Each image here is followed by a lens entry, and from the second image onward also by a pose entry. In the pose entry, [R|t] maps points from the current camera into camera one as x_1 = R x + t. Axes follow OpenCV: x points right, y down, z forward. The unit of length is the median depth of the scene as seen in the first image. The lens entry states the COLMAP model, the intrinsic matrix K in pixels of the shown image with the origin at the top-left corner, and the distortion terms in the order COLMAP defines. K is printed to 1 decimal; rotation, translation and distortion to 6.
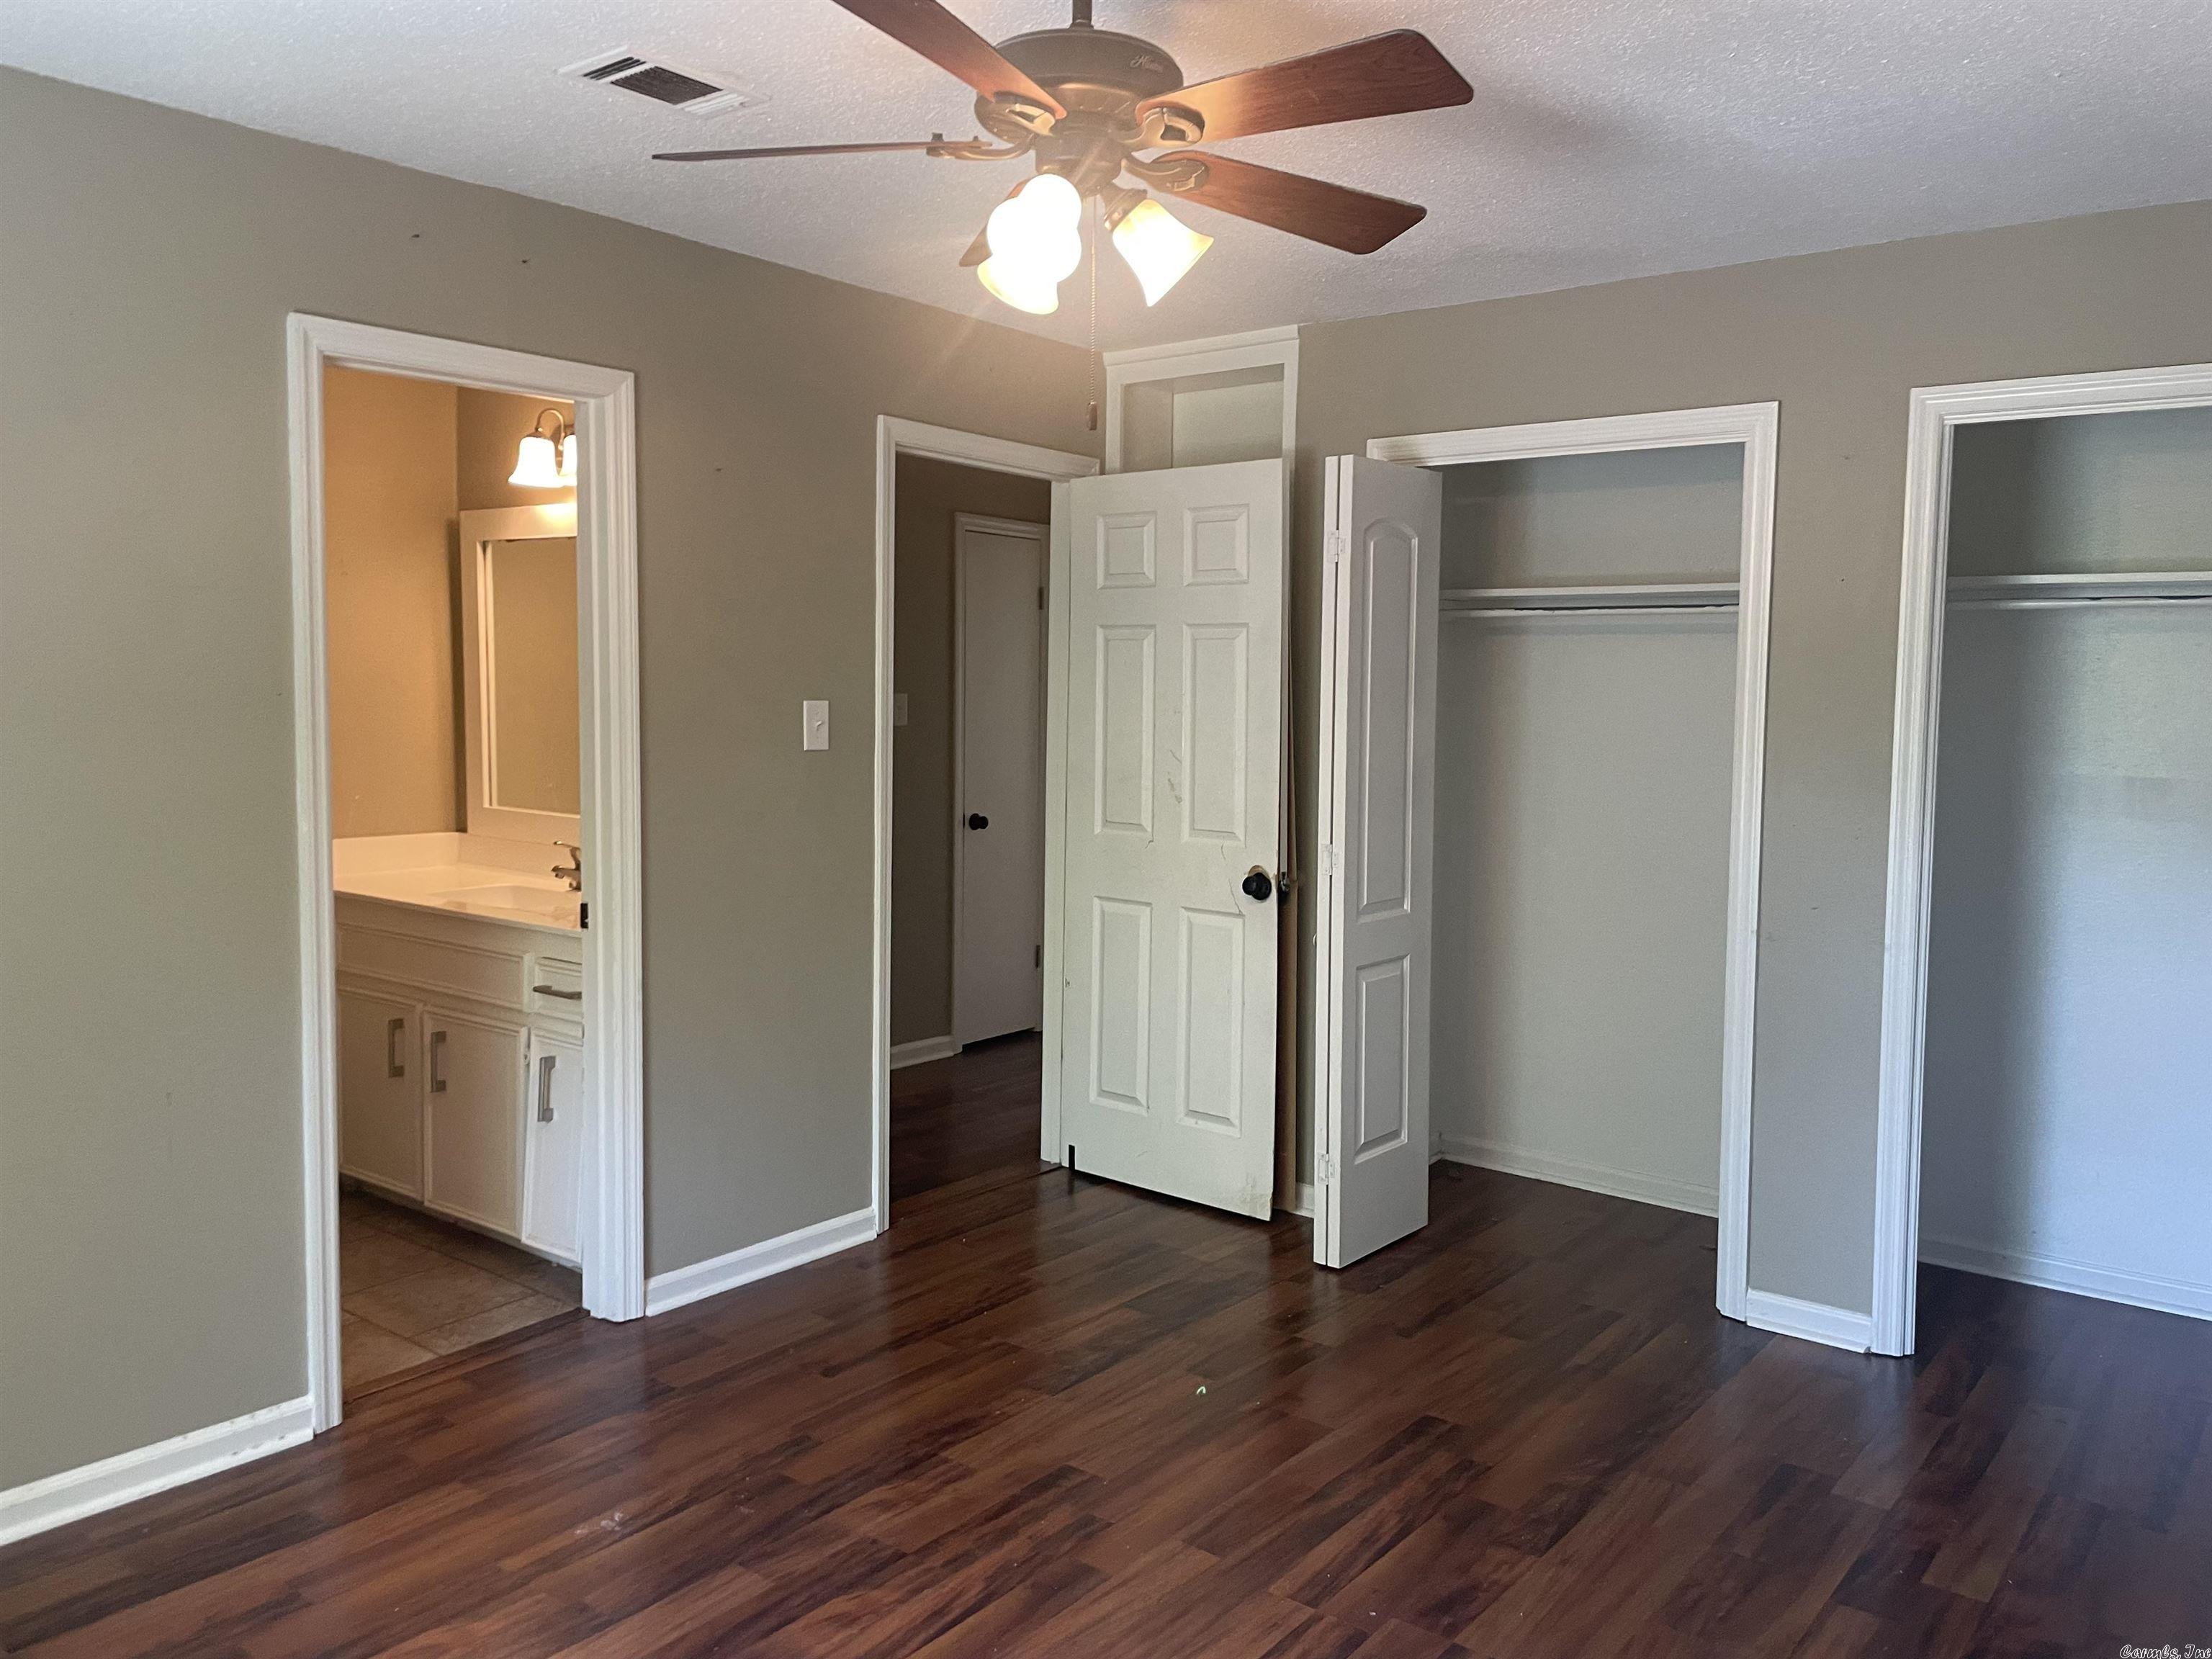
lens RADIAL K [[1667.4, 0, 1095.7], [0, 1667.4, 810.9], [0, 0, 1]] dist [0.085336, -0.108707]
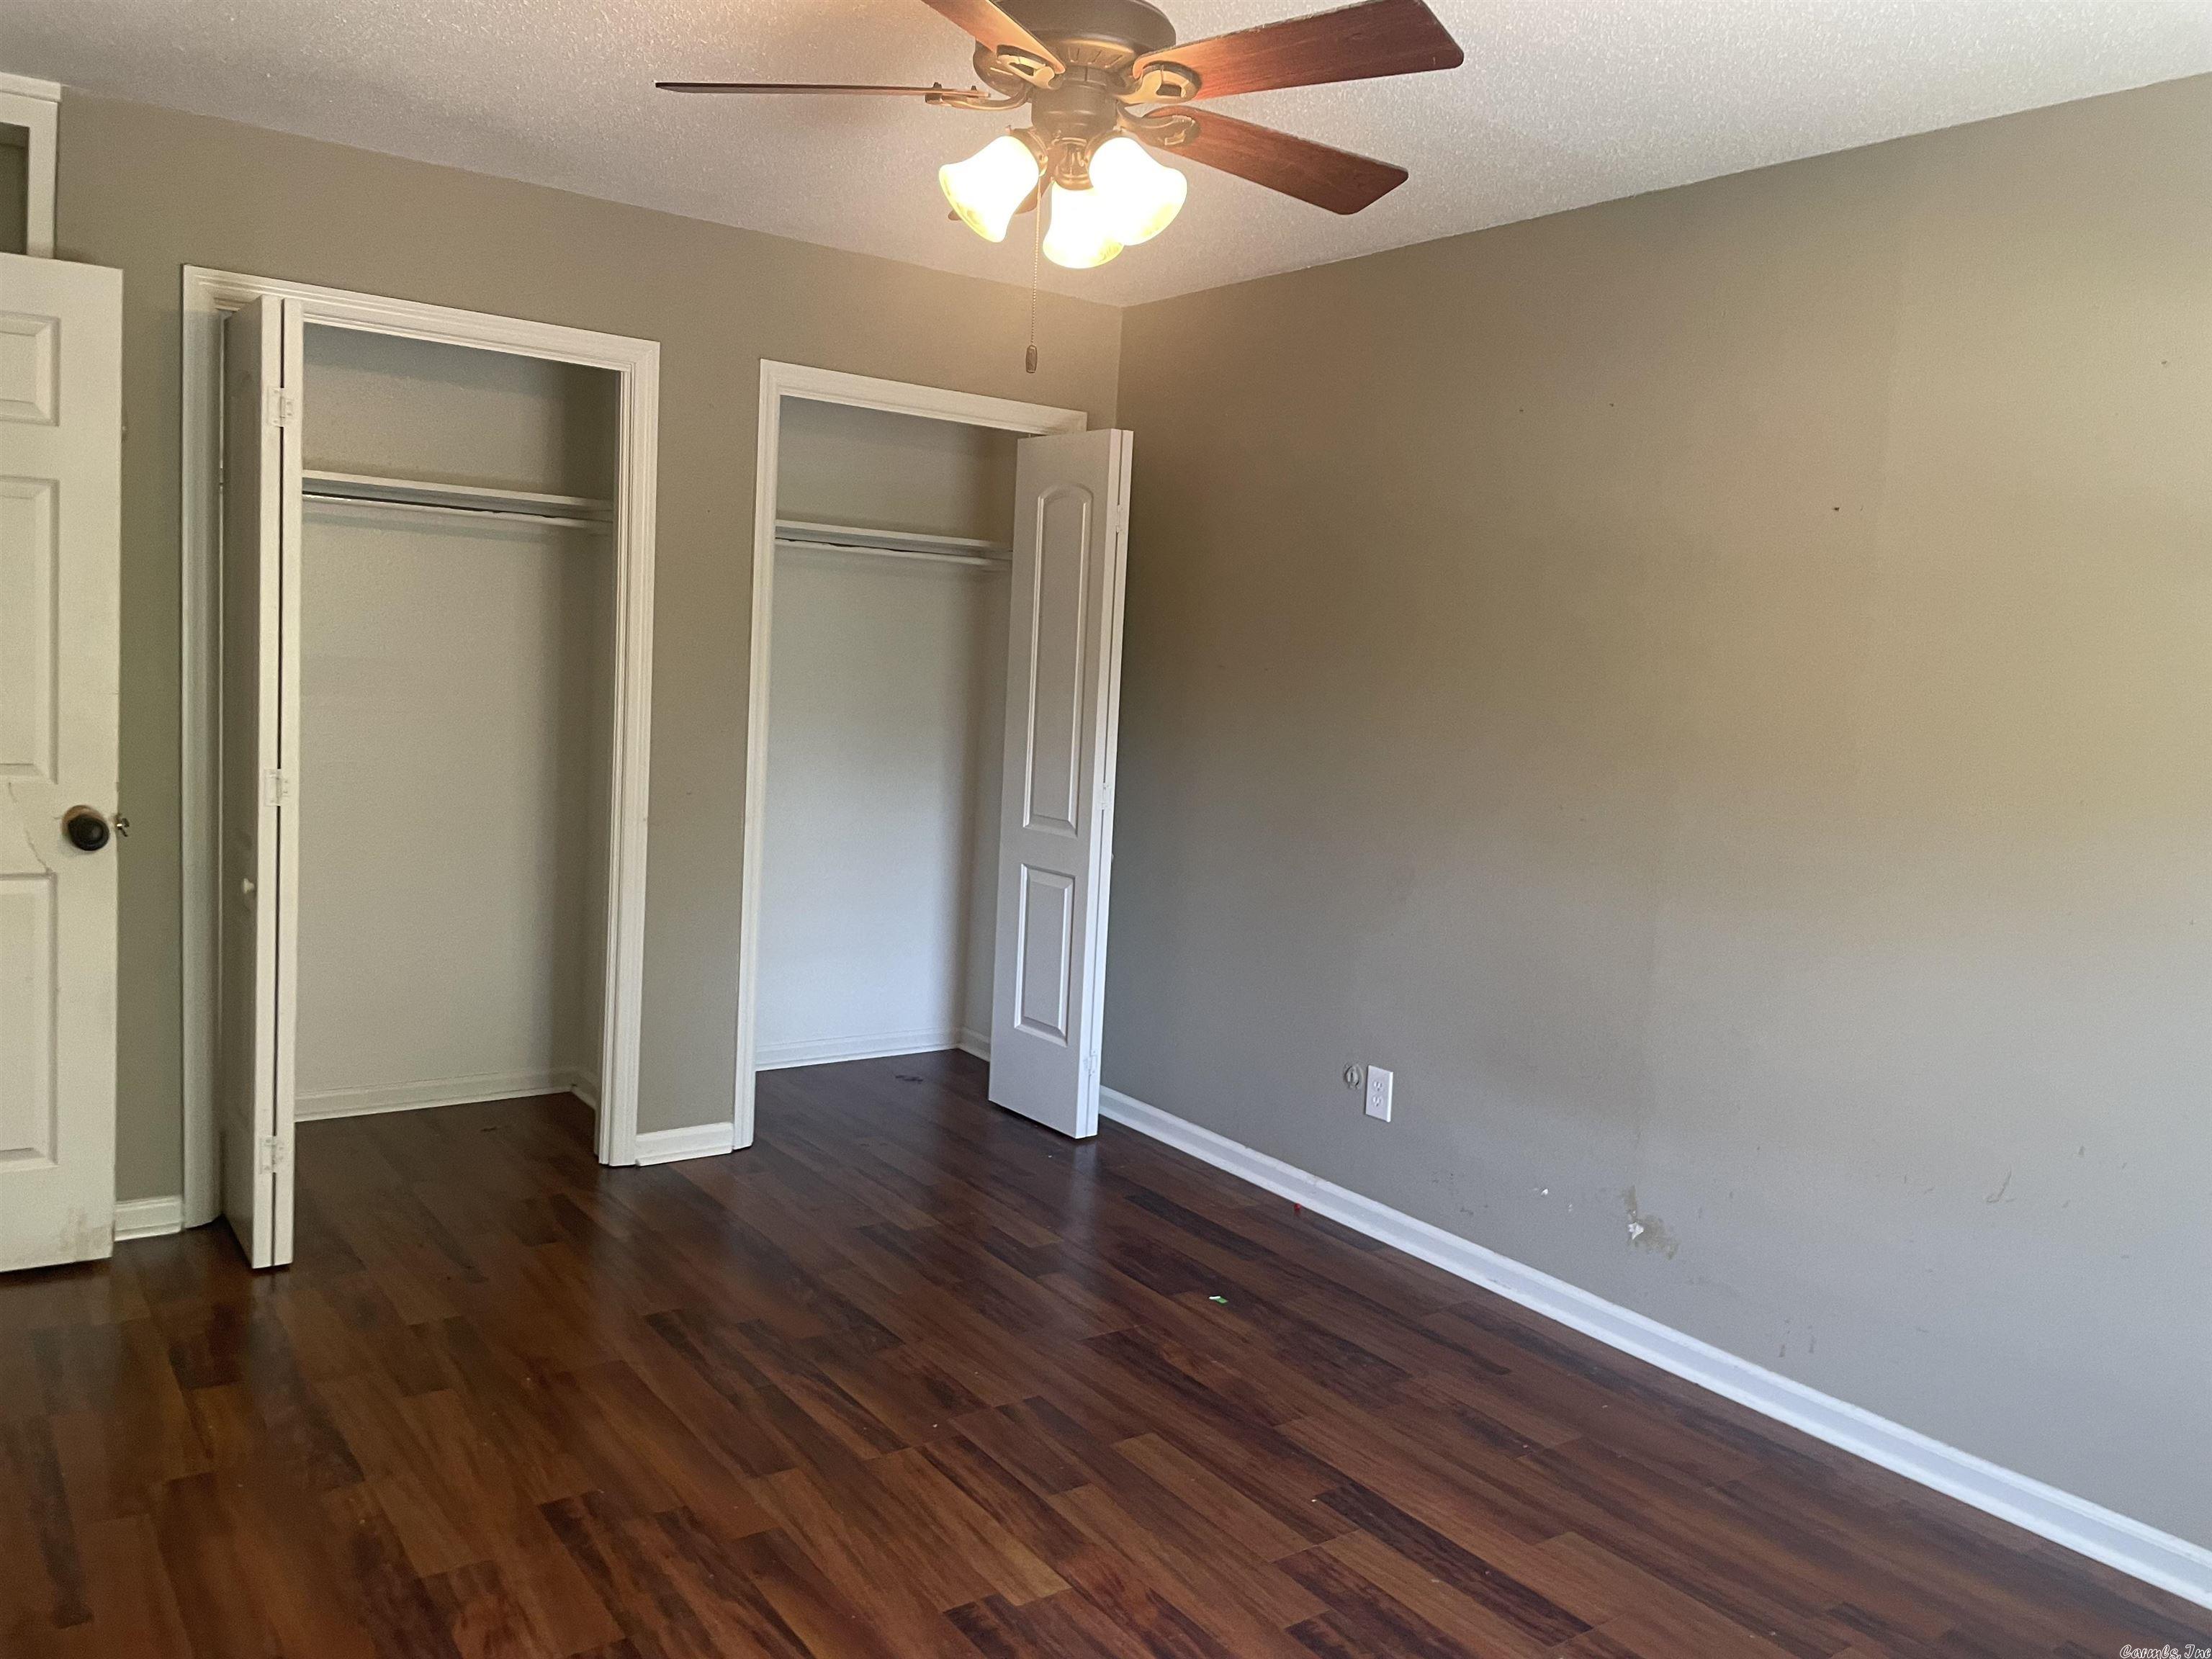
lens RADIAL K [[1667.4, 0, 1102.5], [0, 1667.4, 826.9], [0, 0, 1]] dist [0.085336, -0.108707]
pose [[0.276767, -0.101256, 0.955587, -0.748948], [0.018620, 0.994811, 0.100020, -0.037913], [-0.960757, -0.009889, 0.277216, 0.503097]]
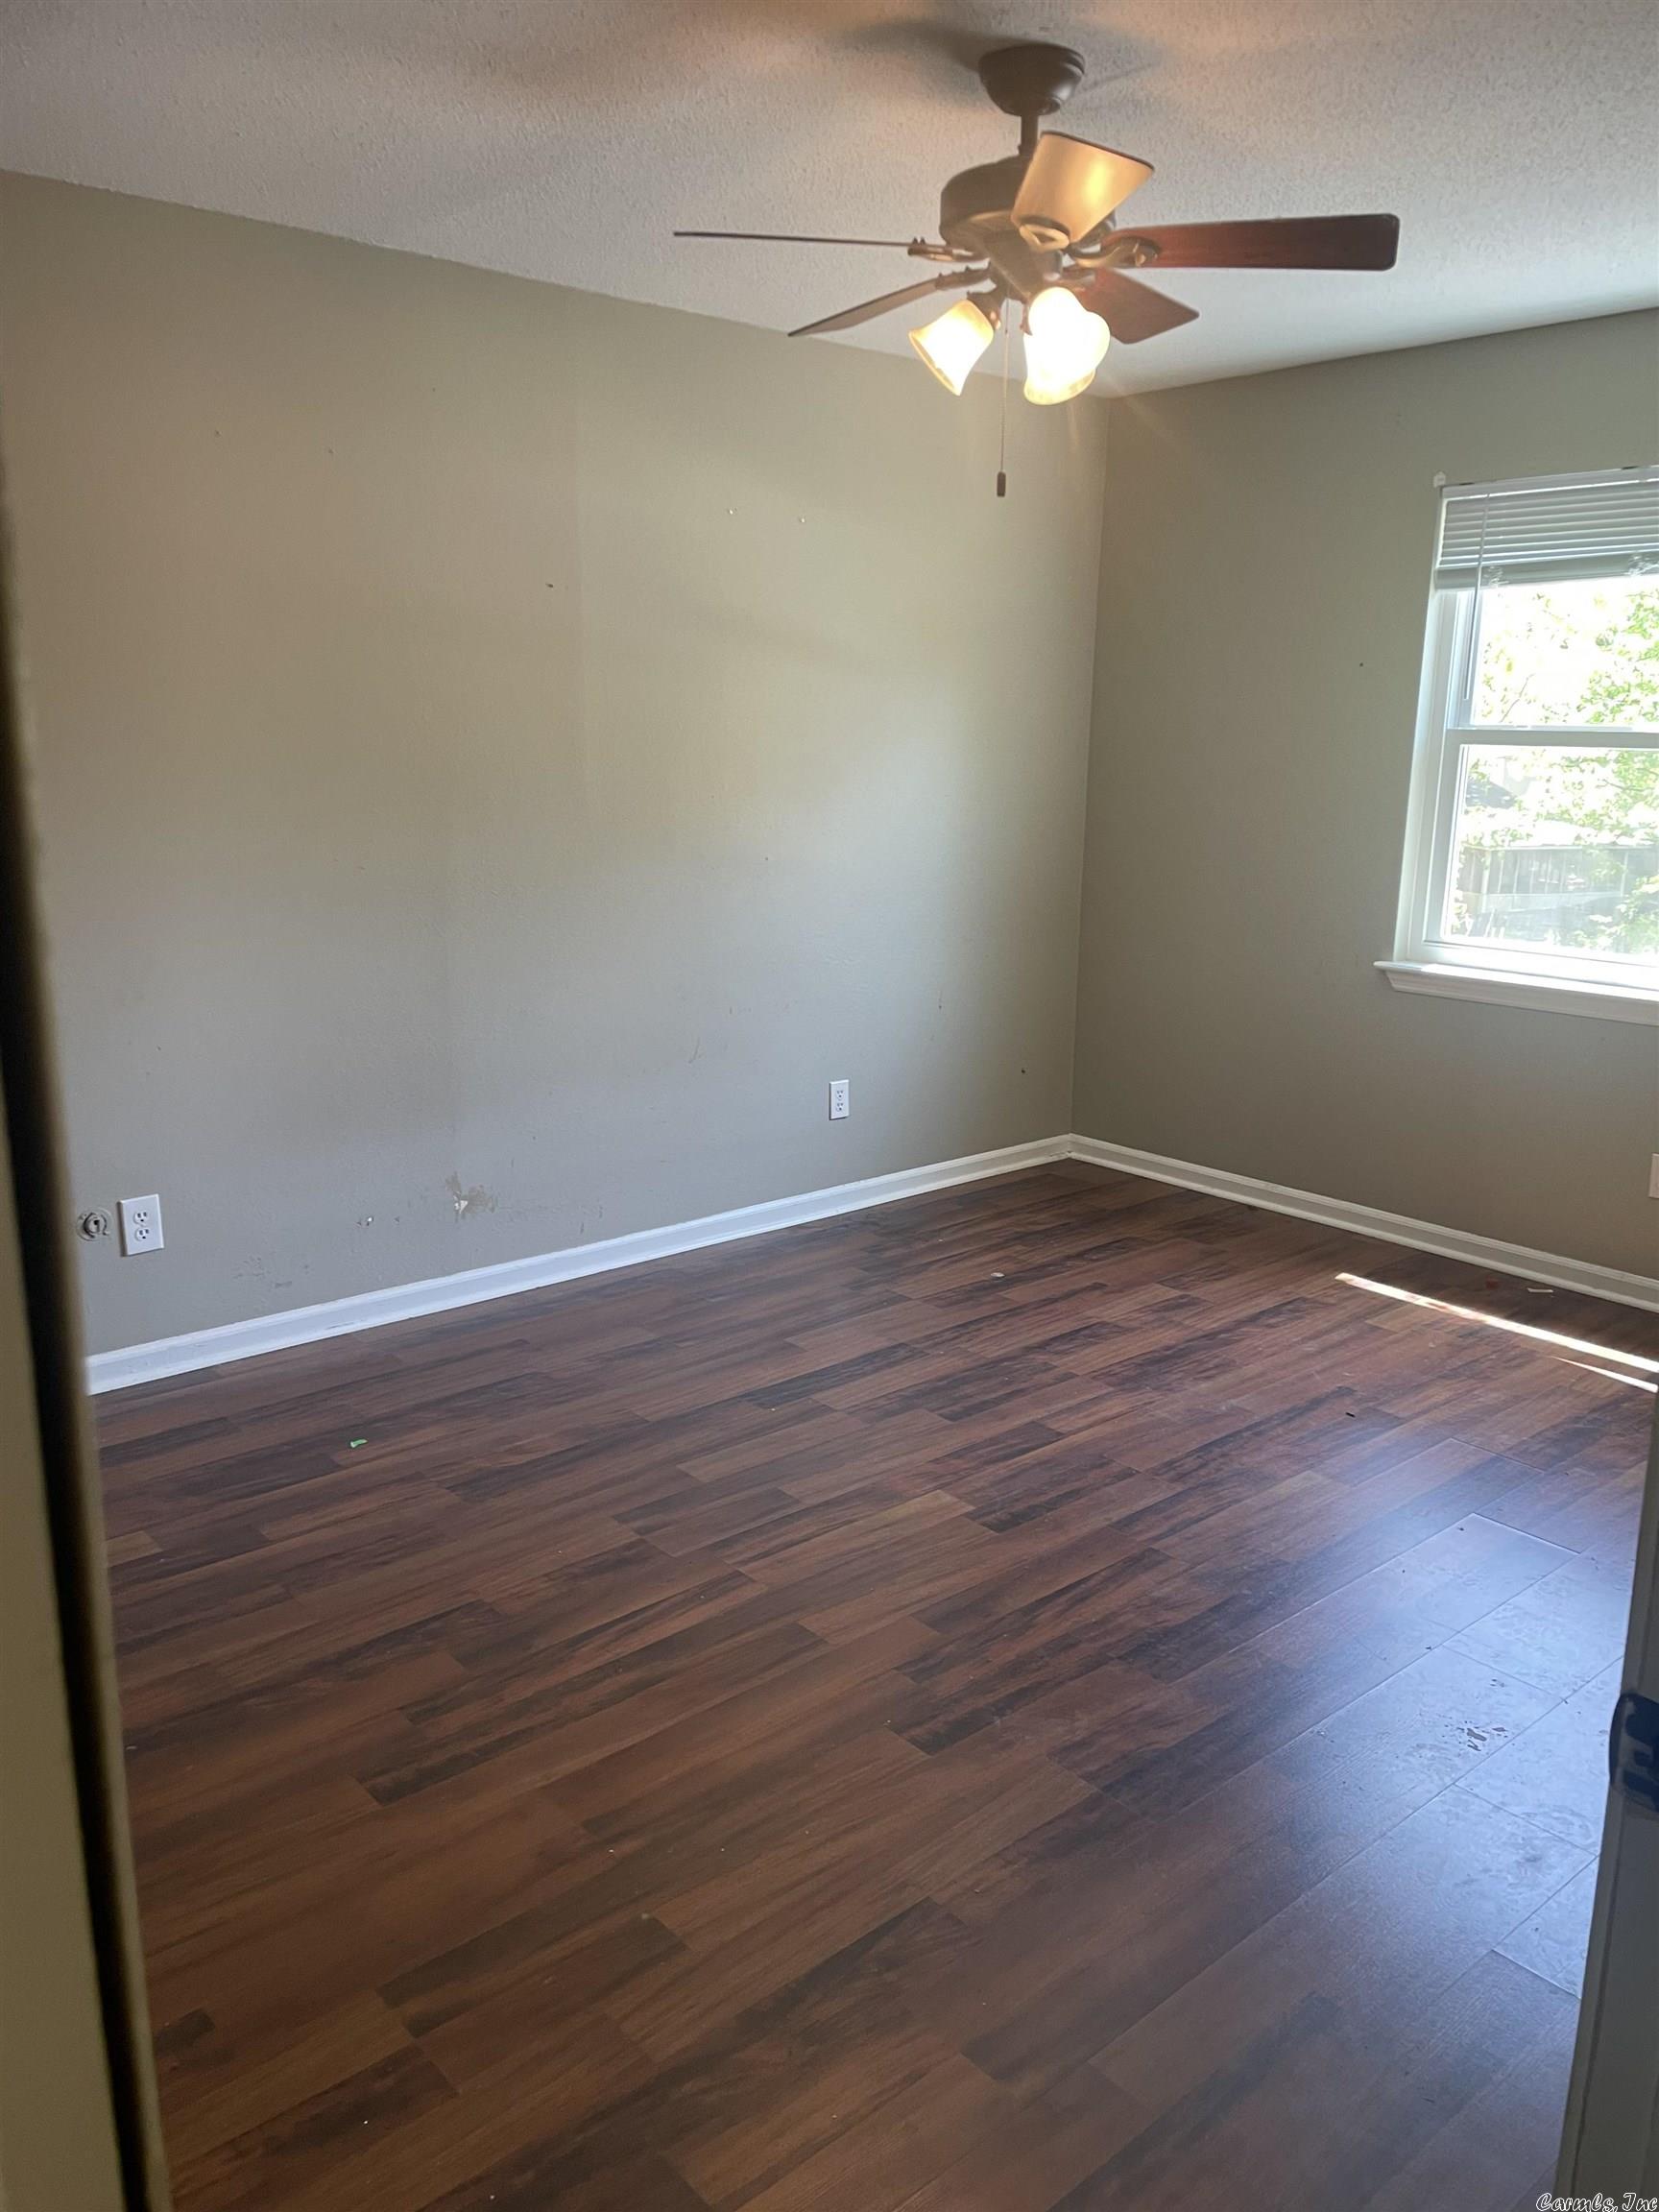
lens RADIAL K [[1667.4, 0, 836.9], [0, 1667.4, 1110.0], [0, 0, 1]] dist [0.085336, -0.108707]
pose [[-0.982972, -0.066059, 0.171470, -0.090857], [-0.012485, 0.955000, 0.296342, -0.126010], [-0.183330, 0.289155, -0.939563, 1.696756]]
